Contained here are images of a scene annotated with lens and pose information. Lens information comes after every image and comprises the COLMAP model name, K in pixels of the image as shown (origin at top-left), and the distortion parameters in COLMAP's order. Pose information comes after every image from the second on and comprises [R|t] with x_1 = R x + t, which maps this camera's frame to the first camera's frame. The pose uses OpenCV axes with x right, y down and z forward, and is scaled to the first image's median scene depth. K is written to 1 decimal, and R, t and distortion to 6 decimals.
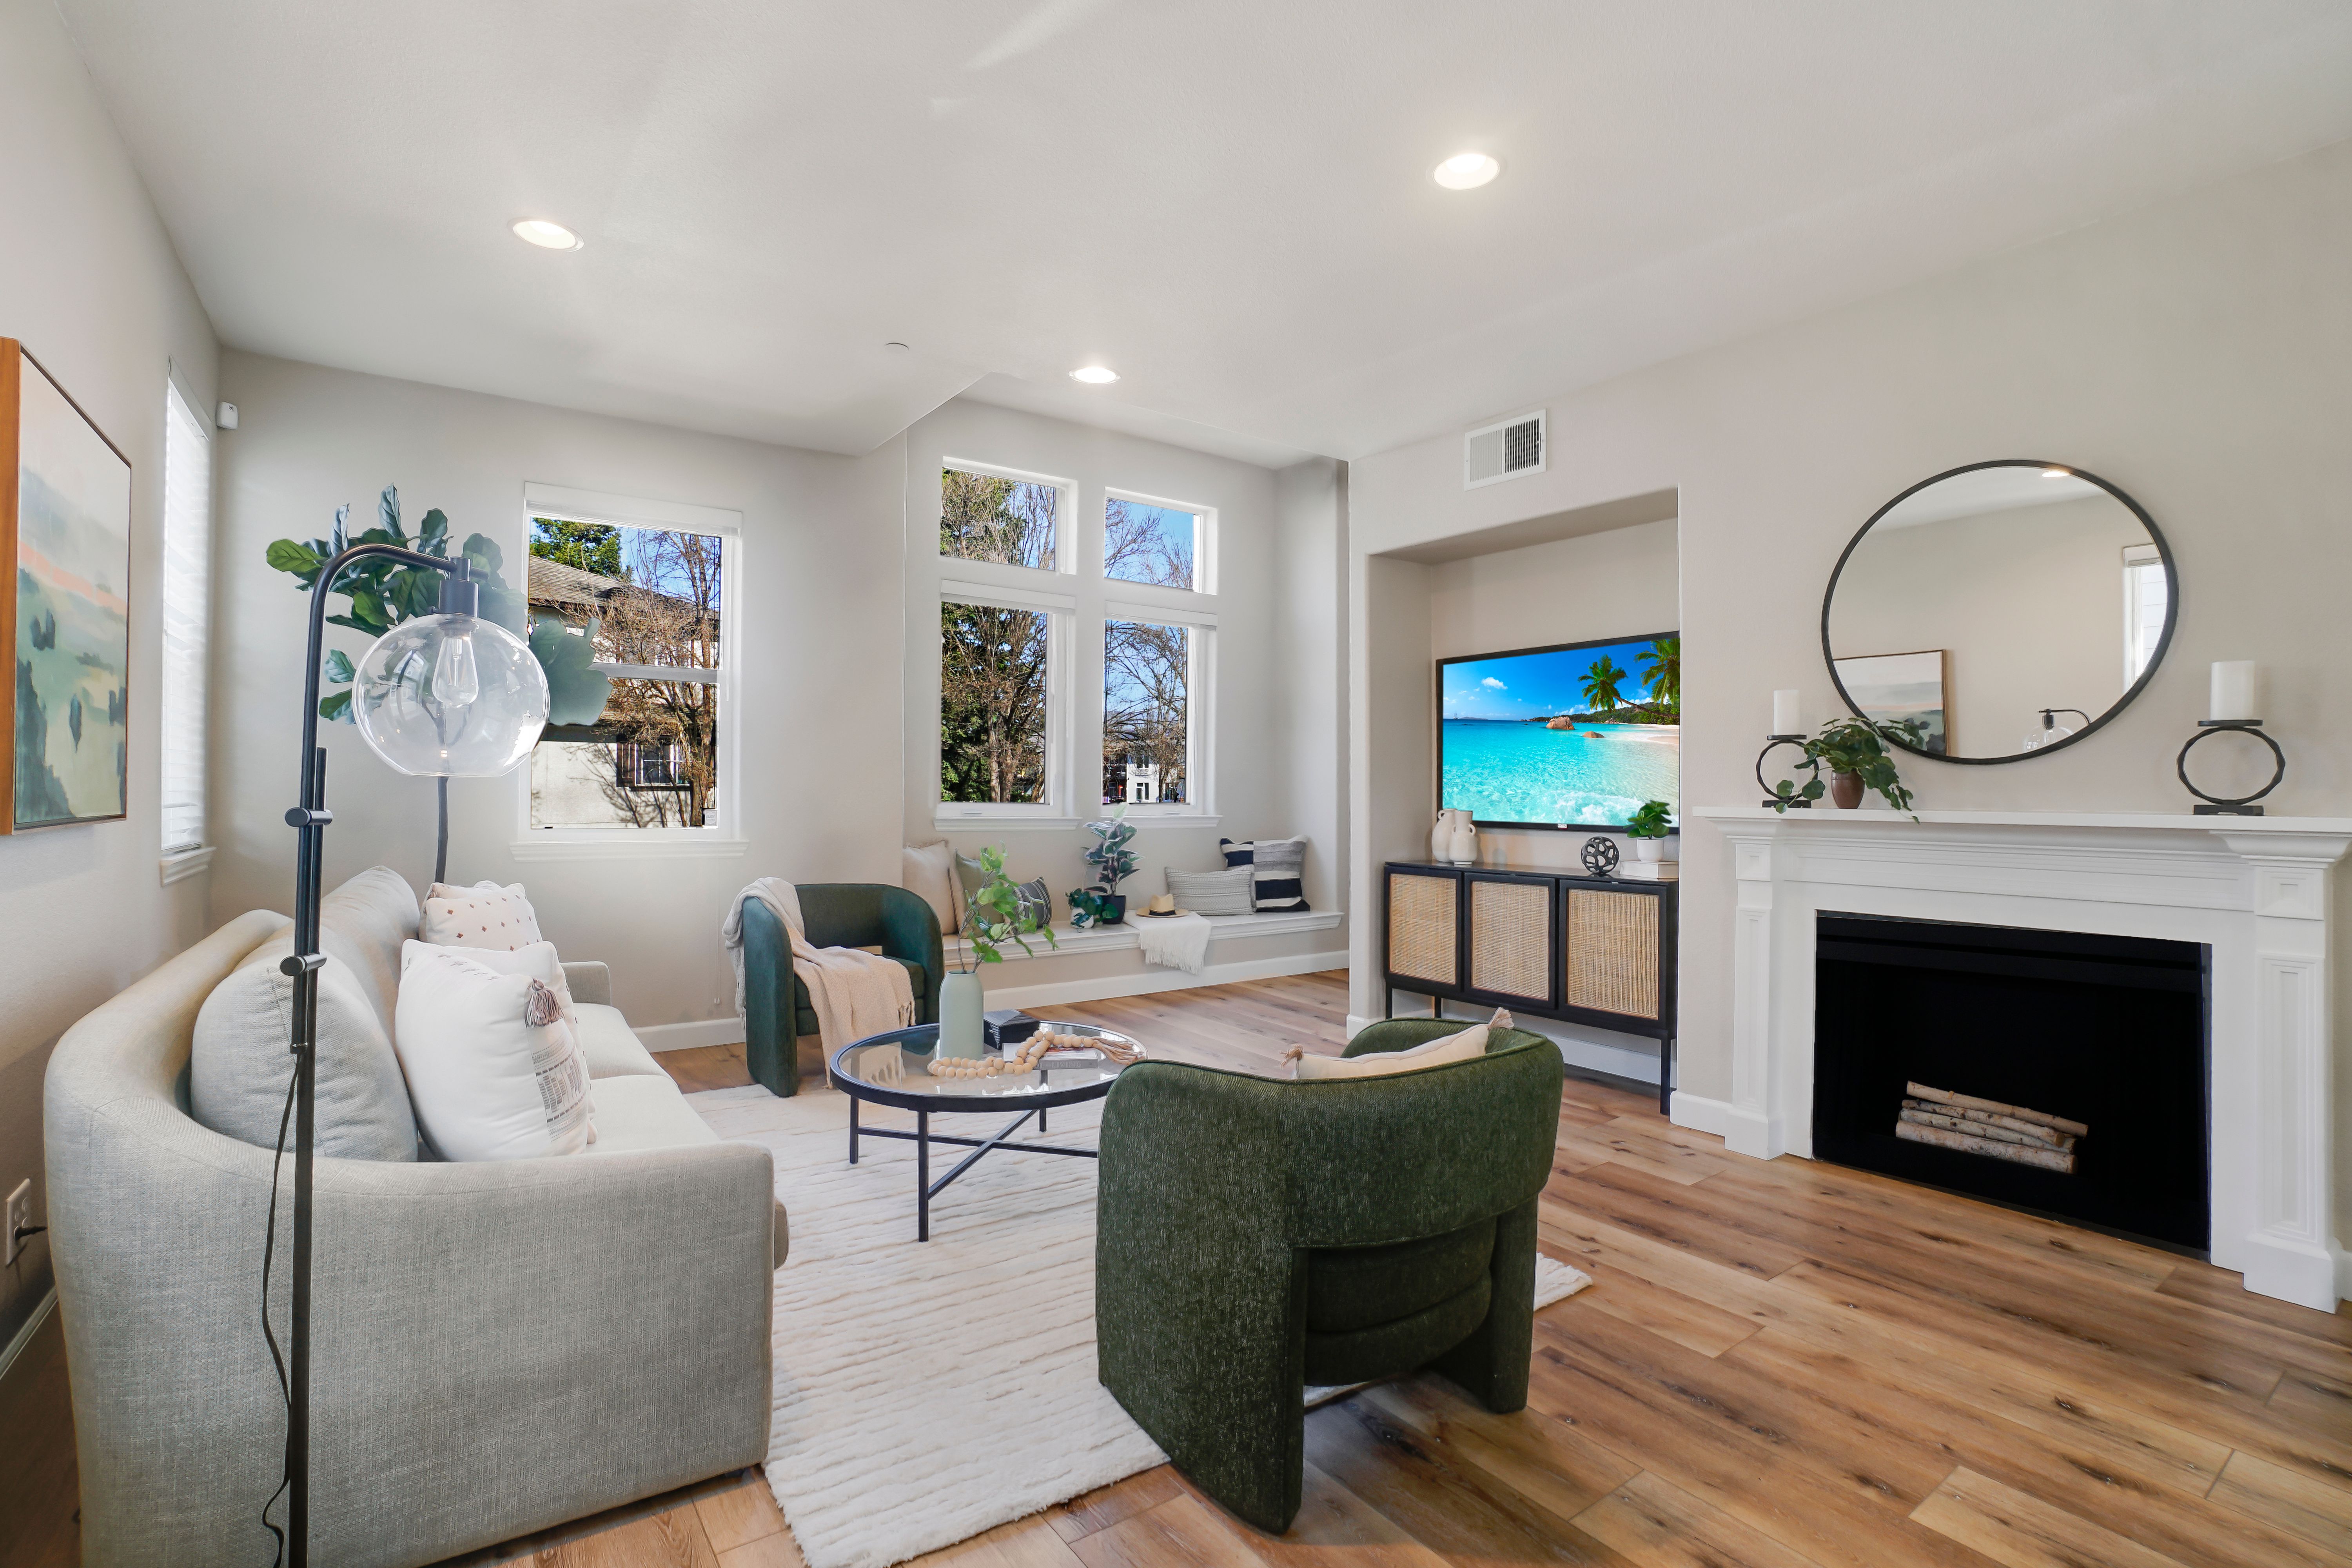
lens RADIAL K [[1221.1, 0, 1177.6], [0, 1221.1, 765.5], [0, 0, 1]] dist [-0.053394, 0.015982]
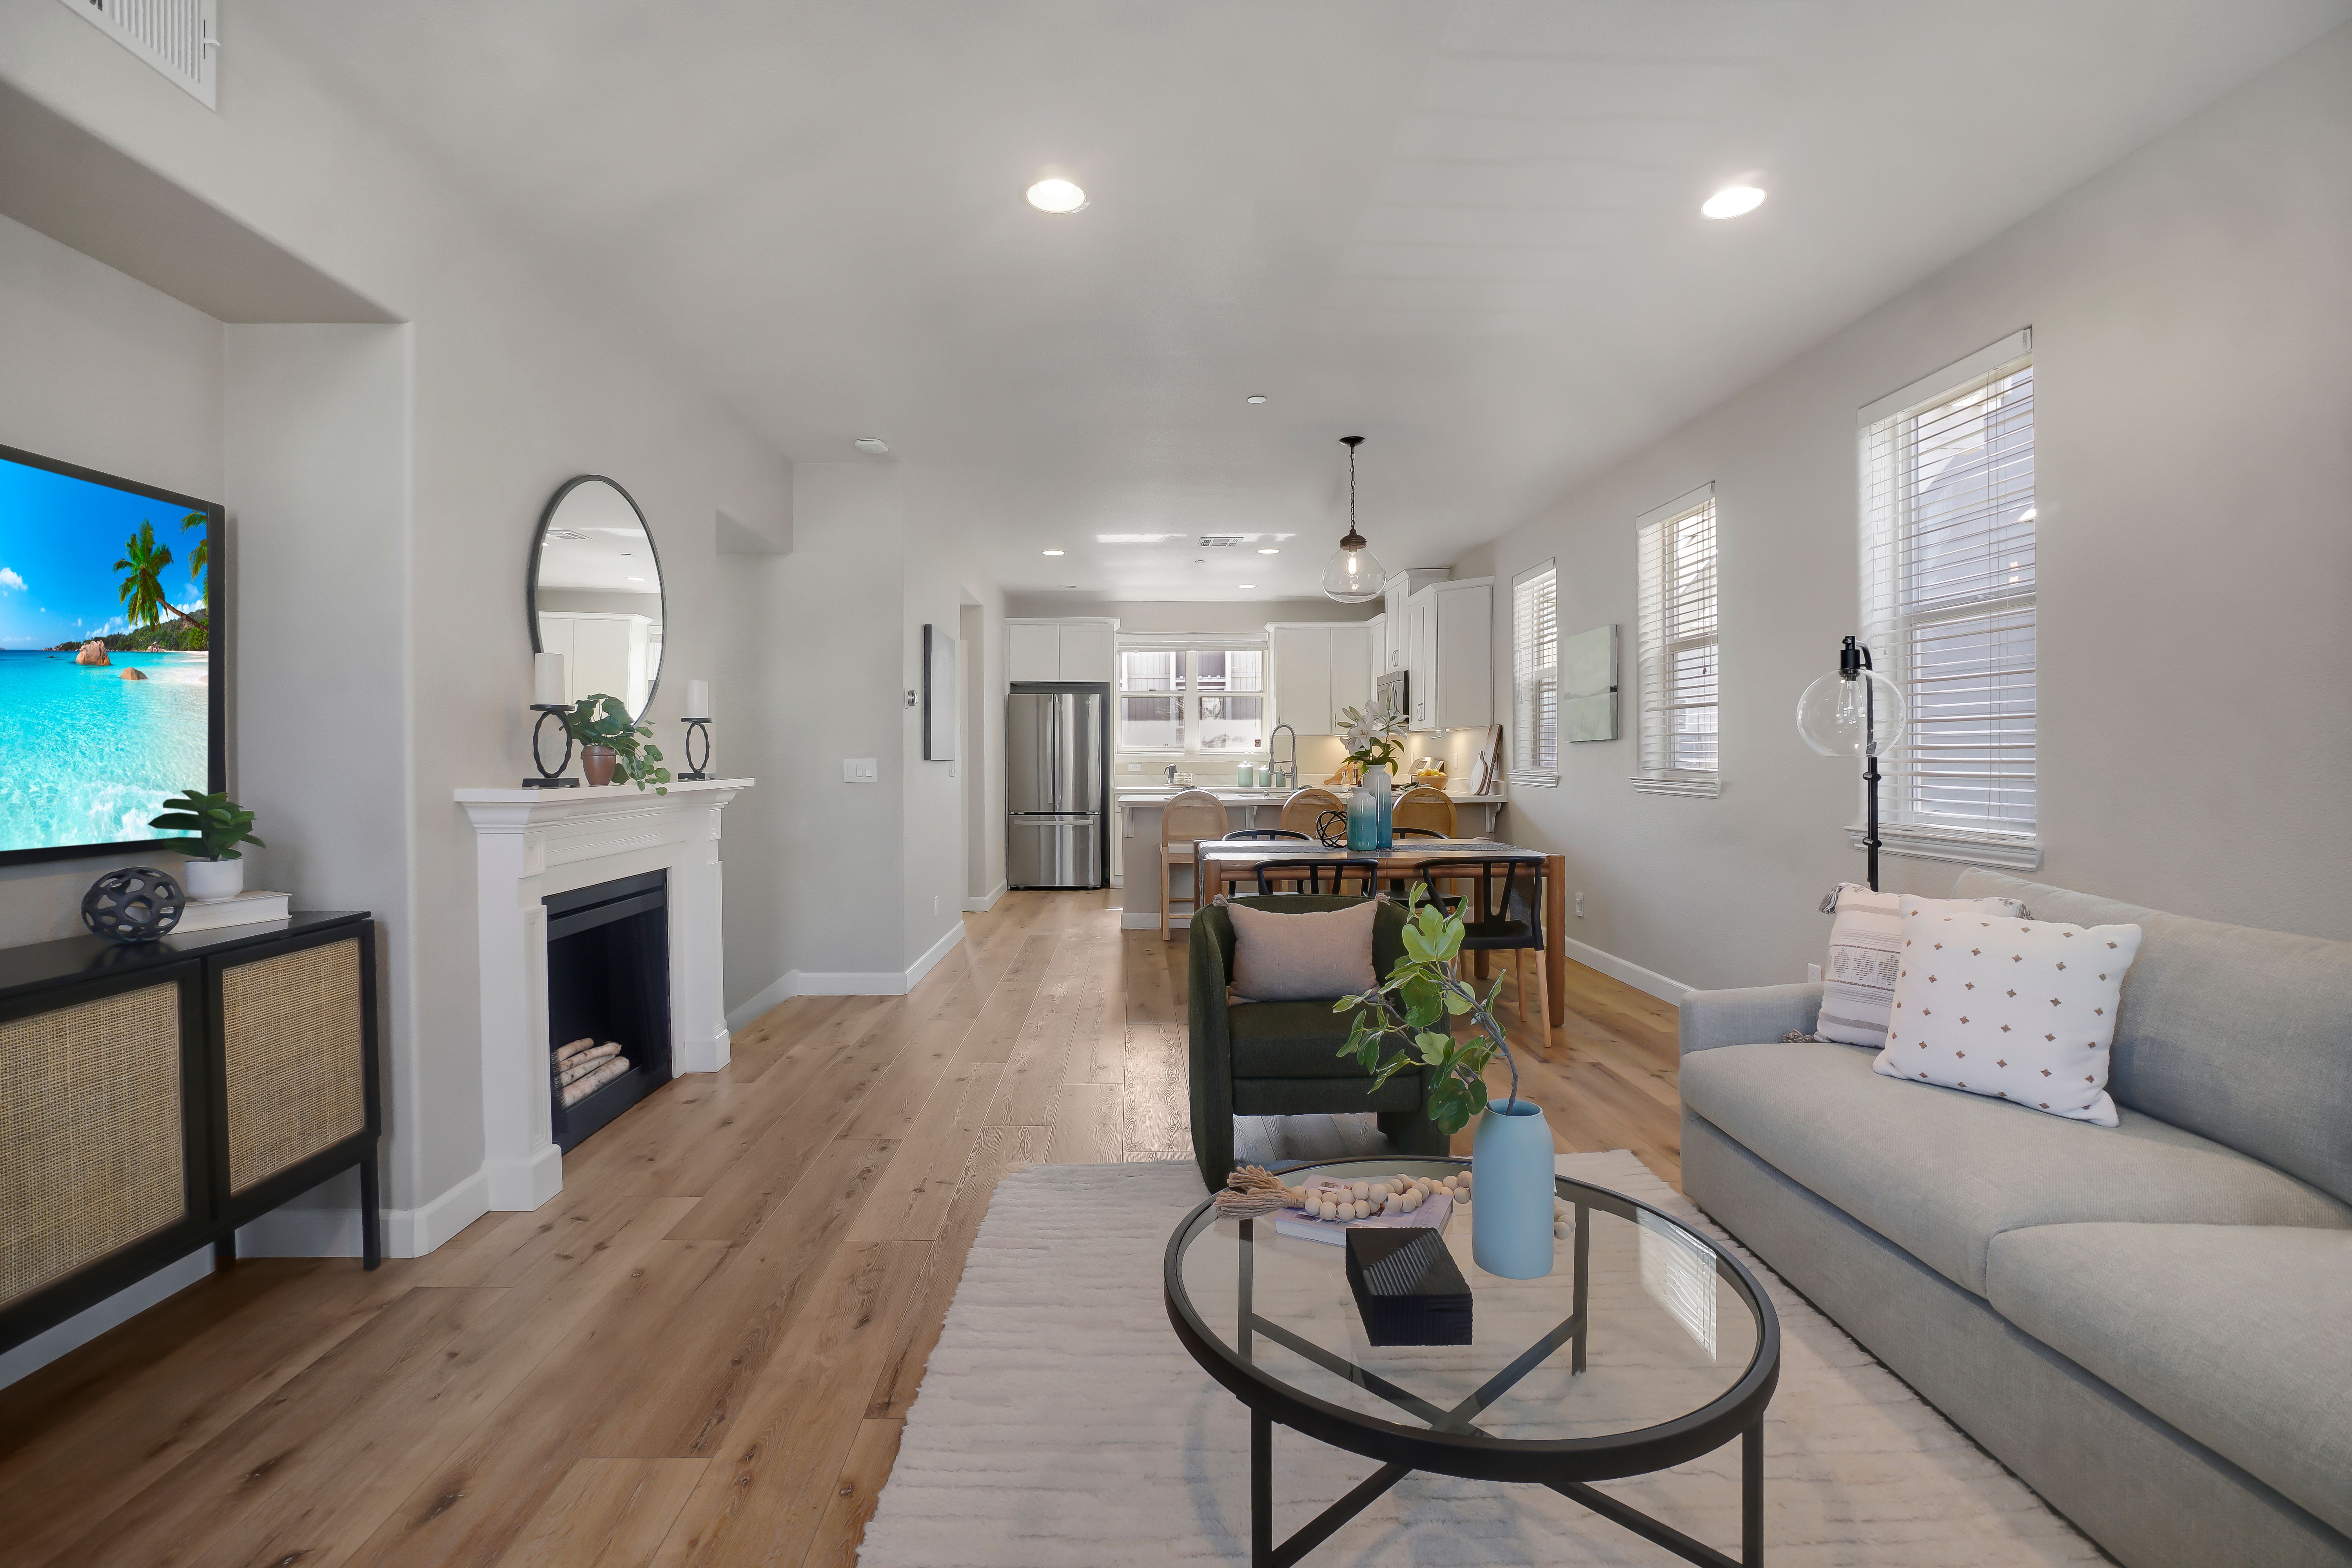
lens RADIAL K [[1048.6, 0, 1175.8], [0, 1048.6, 771.2], [0, 0, 1]] dist [-0.047039, 0.015809]
pose [[-0.836561, -0.007749, 0.547819, -0.284882], [-0.007172, 0.999969, 0.003193, 0.016535], [-0.547827, -0.001258, -0.836591, 1.342207]]
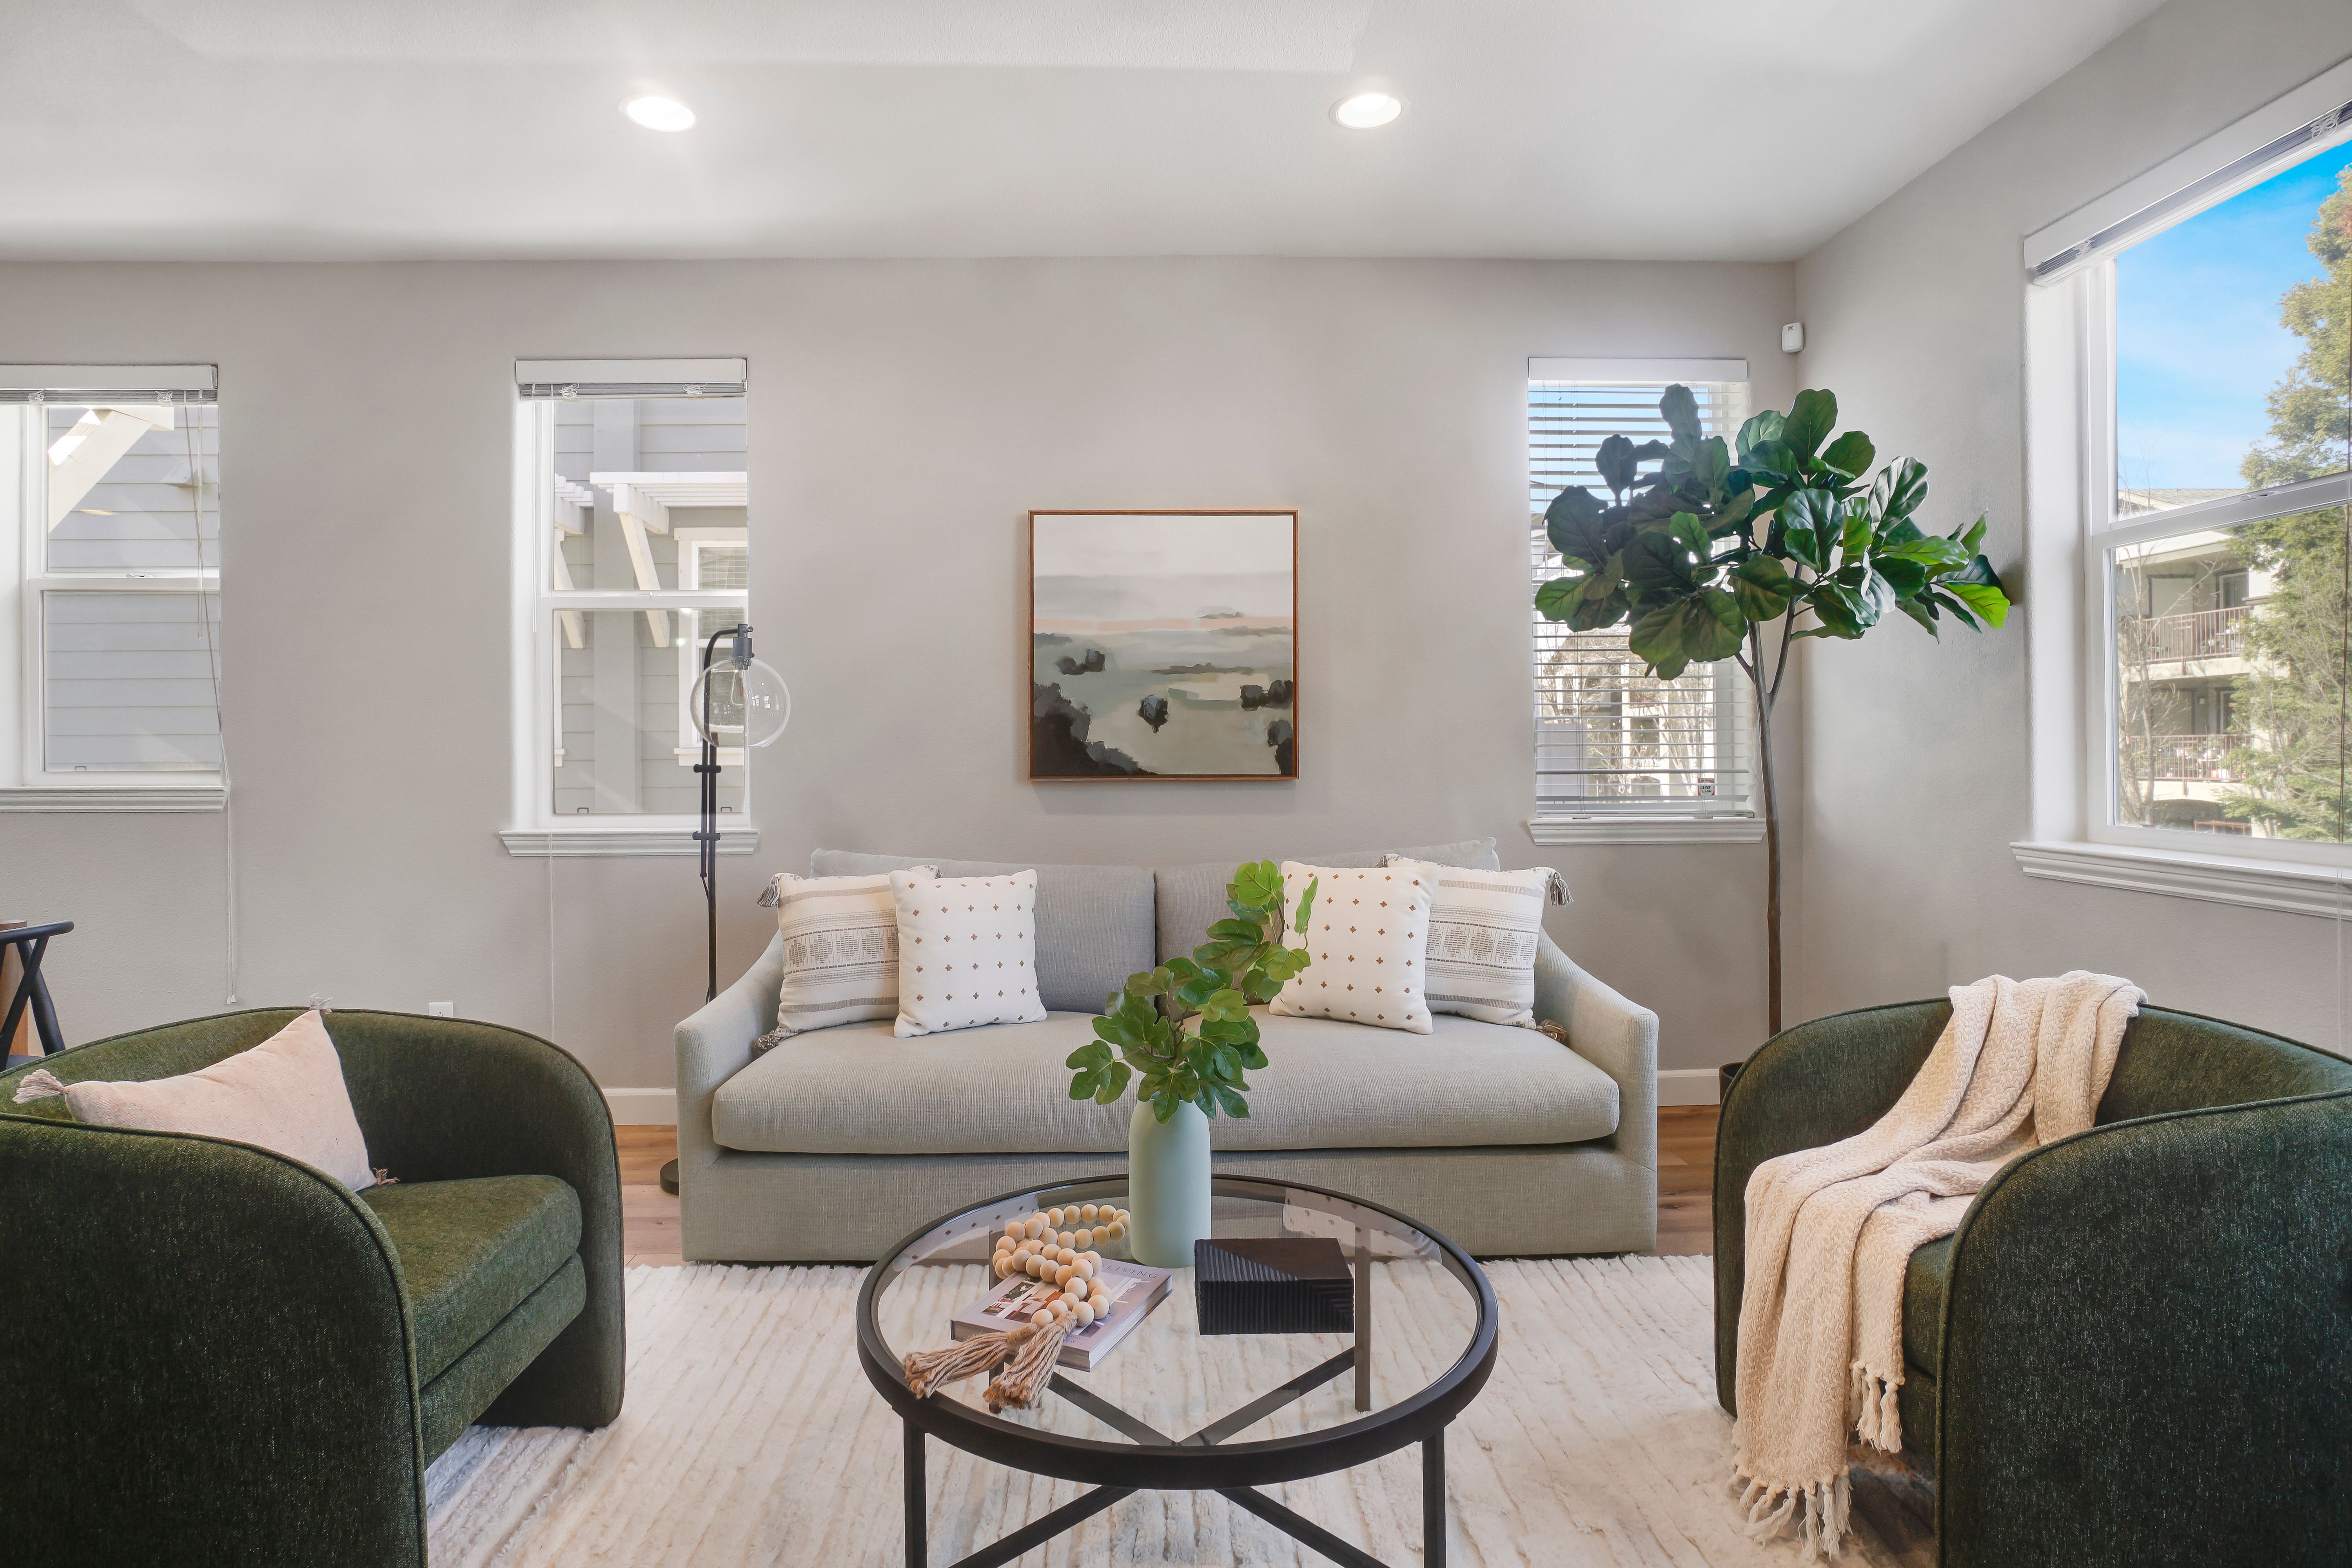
lens RADIAL K [[1218.7, 0, 1173.7], [0, 1218.7, 756.0], [0, 0, 1]] dist [-0.028968, -0.000283]
pose [[-0.556447, 0.000362, -0.830883, 0.251792], [0.015362, 0.999833, -0.009853, 0.023881], [0.830741, -0.018247, -0.556360, 1.187902]]
